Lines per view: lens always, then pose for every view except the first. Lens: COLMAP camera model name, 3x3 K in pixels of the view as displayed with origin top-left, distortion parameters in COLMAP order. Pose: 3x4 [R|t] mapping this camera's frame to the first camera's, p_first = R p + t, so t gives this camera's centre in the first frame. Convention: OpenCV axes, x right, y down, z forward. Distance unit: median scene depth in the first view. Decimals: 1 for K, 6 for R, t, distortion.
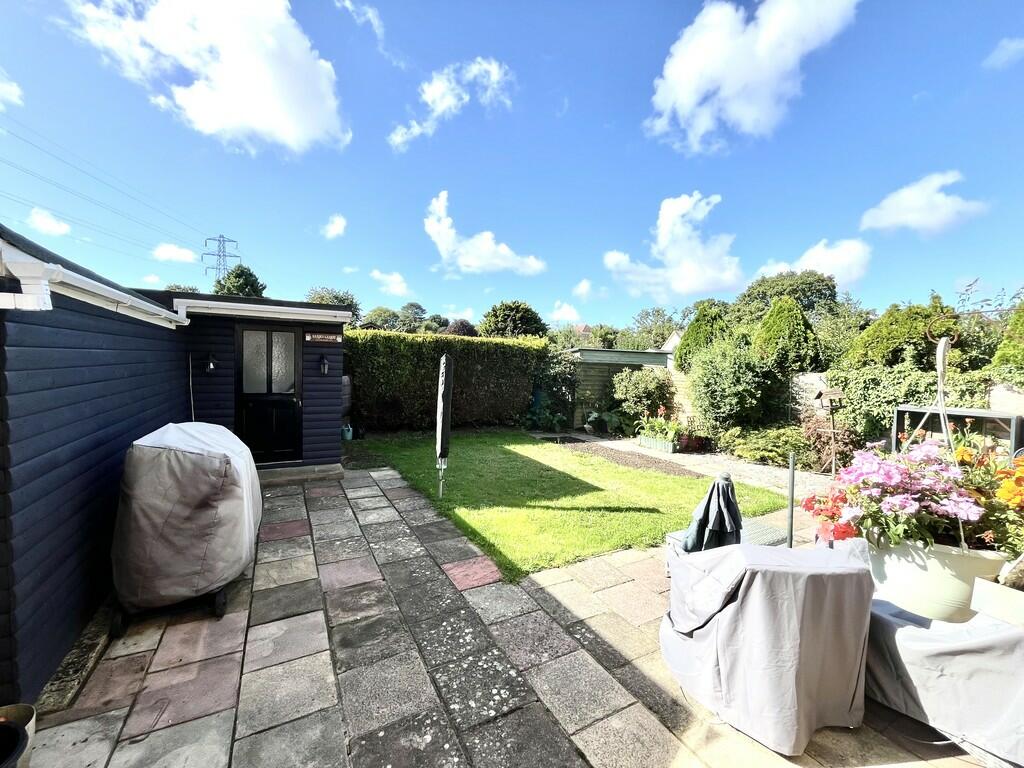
lens RADIAL K [[417.1, 0, 508.3], [0, 417.1, 387.2], [0, 0, 1]] dist [-0.005082, 0.000951]
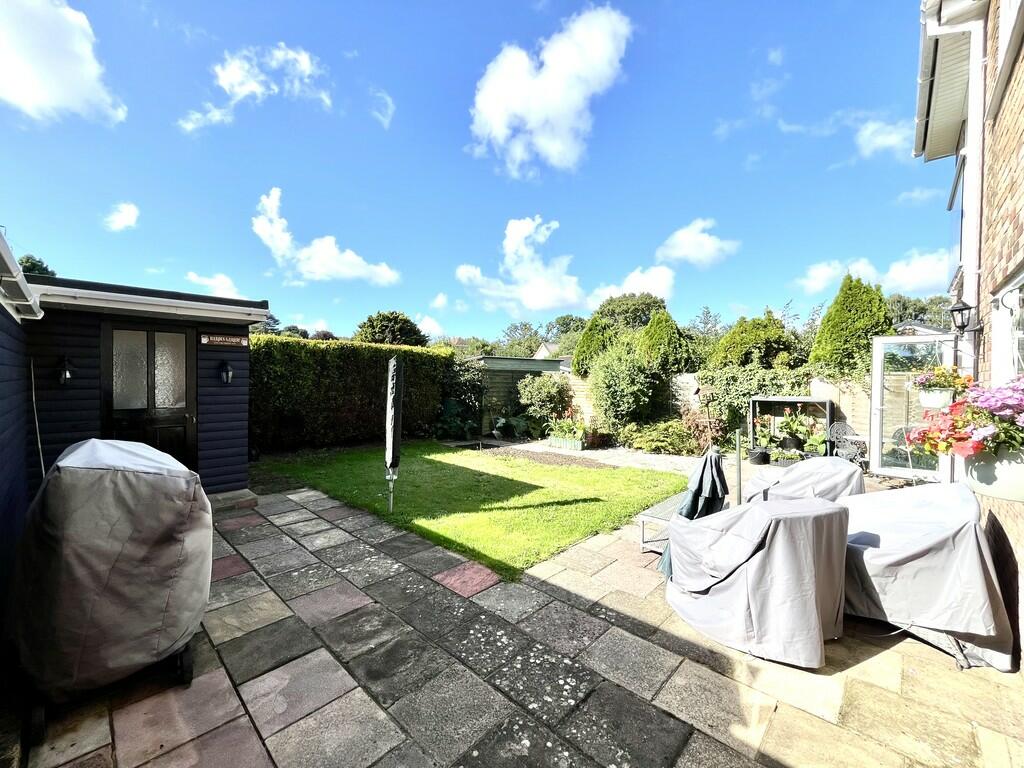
lens RADIAL K [[417.1, 0, 508.6], [0, 417.1, 386.8], [0, 0, 1]] dist [-0.005082, 0.000951]
pose [[0.952149, -0.029177, 0.304237, -0.246126], [0.039088, 0.998883, -0.026537, 0.031707], [-0.303123, 0.037159, 0.952227, 0.043306]]
